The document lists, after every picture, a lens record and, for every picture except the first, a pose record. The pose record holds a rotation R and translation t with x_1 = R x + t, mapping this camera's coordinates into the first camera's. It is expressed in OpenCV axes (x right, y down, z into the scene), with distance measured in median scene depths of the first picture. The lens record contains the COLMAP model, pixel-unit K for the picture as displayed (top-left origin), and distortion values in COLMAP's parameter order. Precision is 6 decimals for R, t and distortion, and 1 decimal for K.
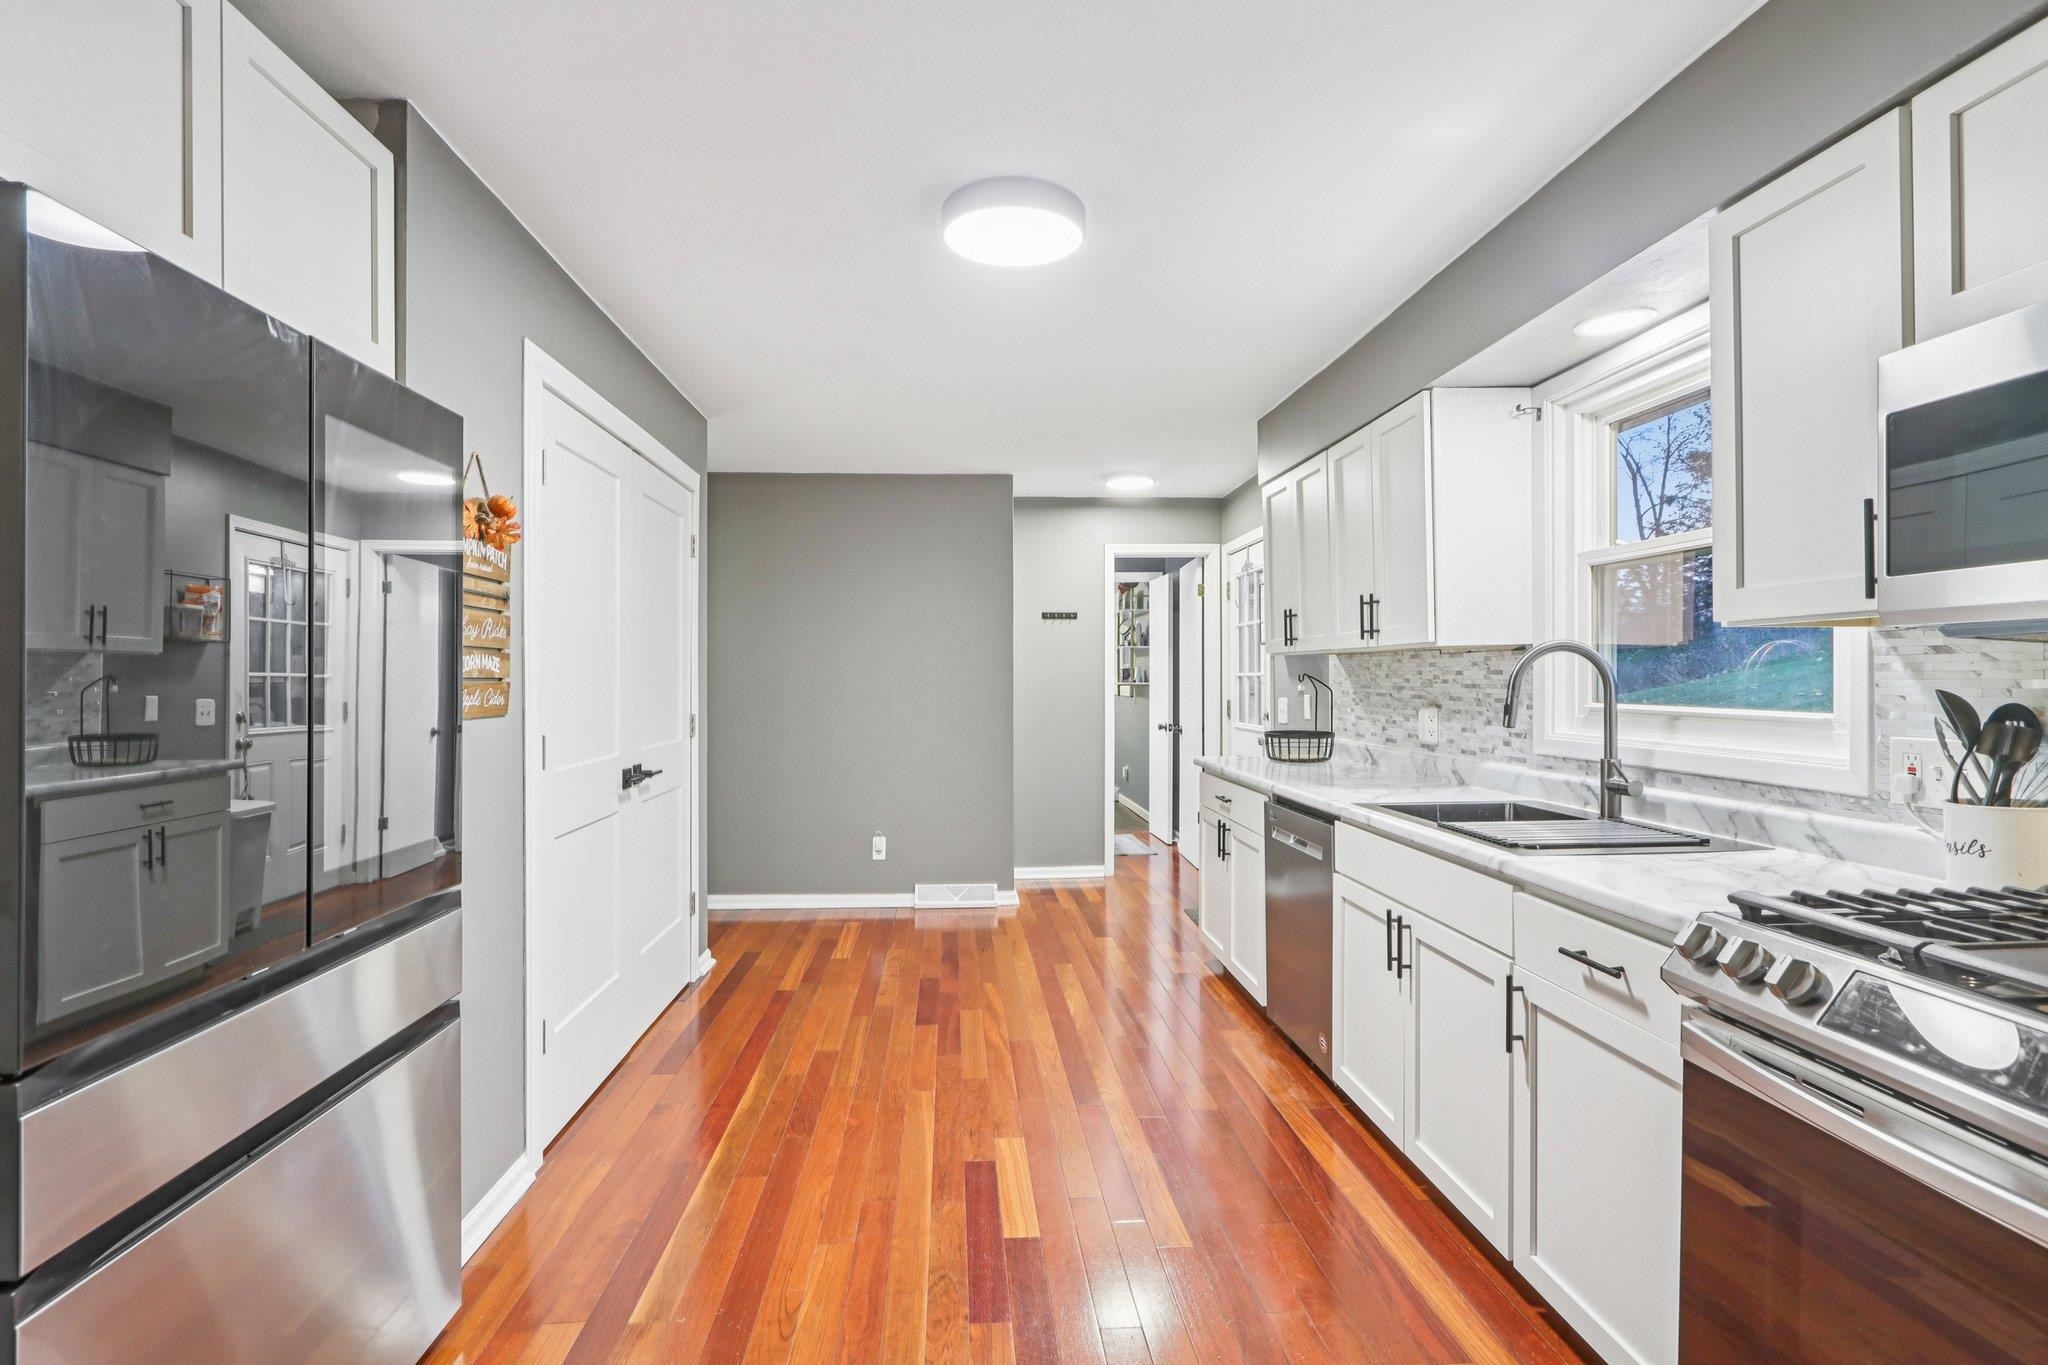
lens RADIAL K [[972.7, 0, 996.3], [0, 972.7, 661.4], [0, 0, 1]] dist [-0.011211, 0.001575]
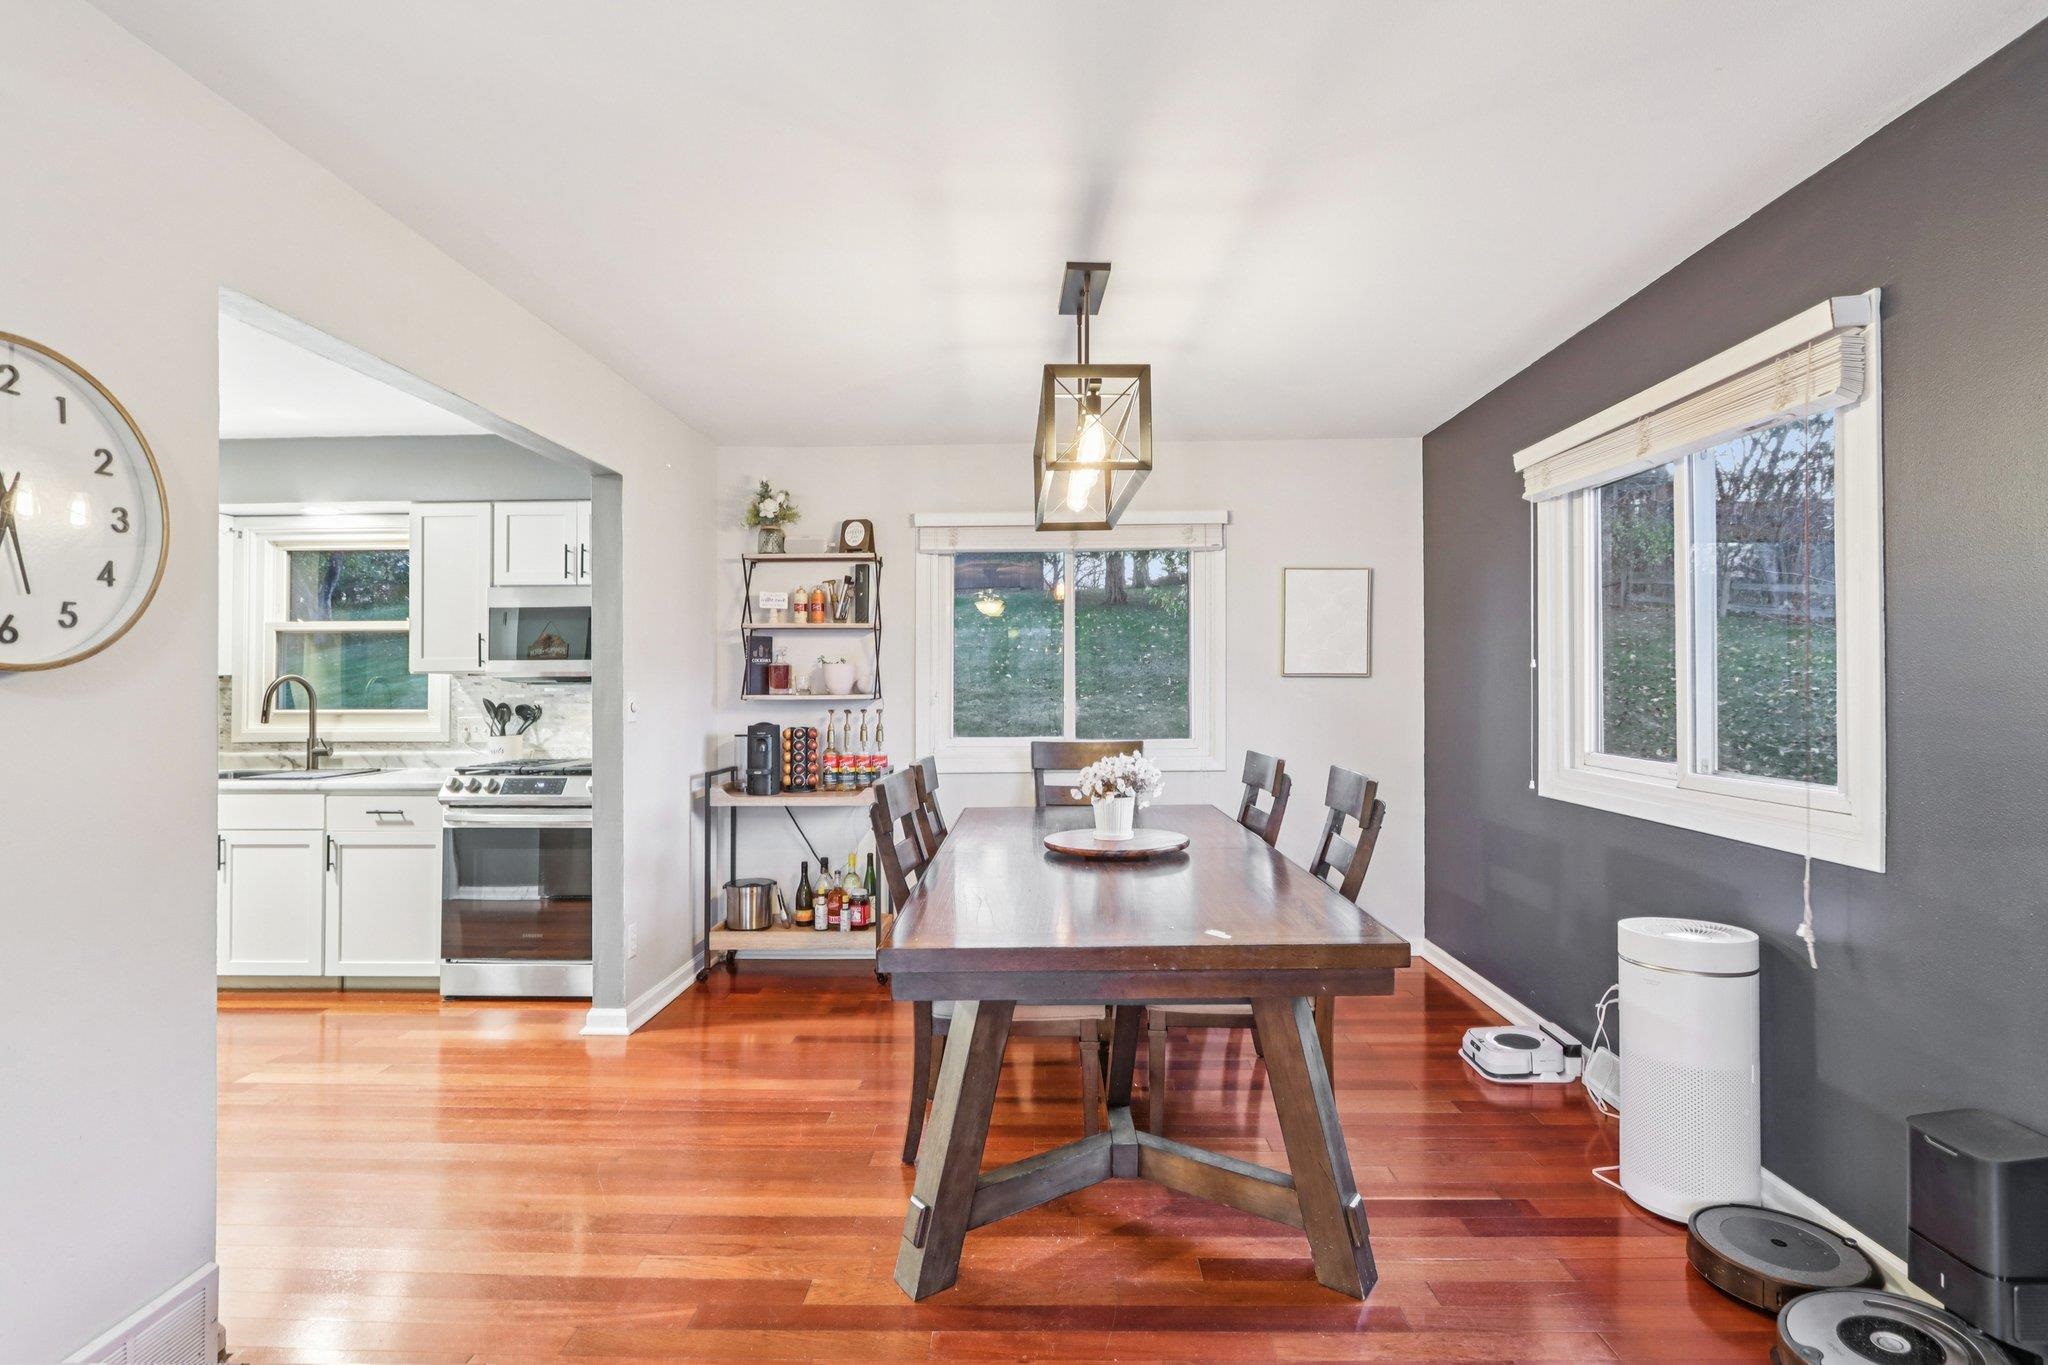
lens RADIAL K [[972.7, 0, 1032.3], [0, 972.7, 692.3], [0, 0, 1]] dist [-0.011211, 0.001575]
pose [[0.063320, 0.002933, 0.997989, -1.225714], [-0.010674, 0.999940, -0.002262, 0.000837], [-0.997936, -0.010510, 0.063348, -0.549591]]
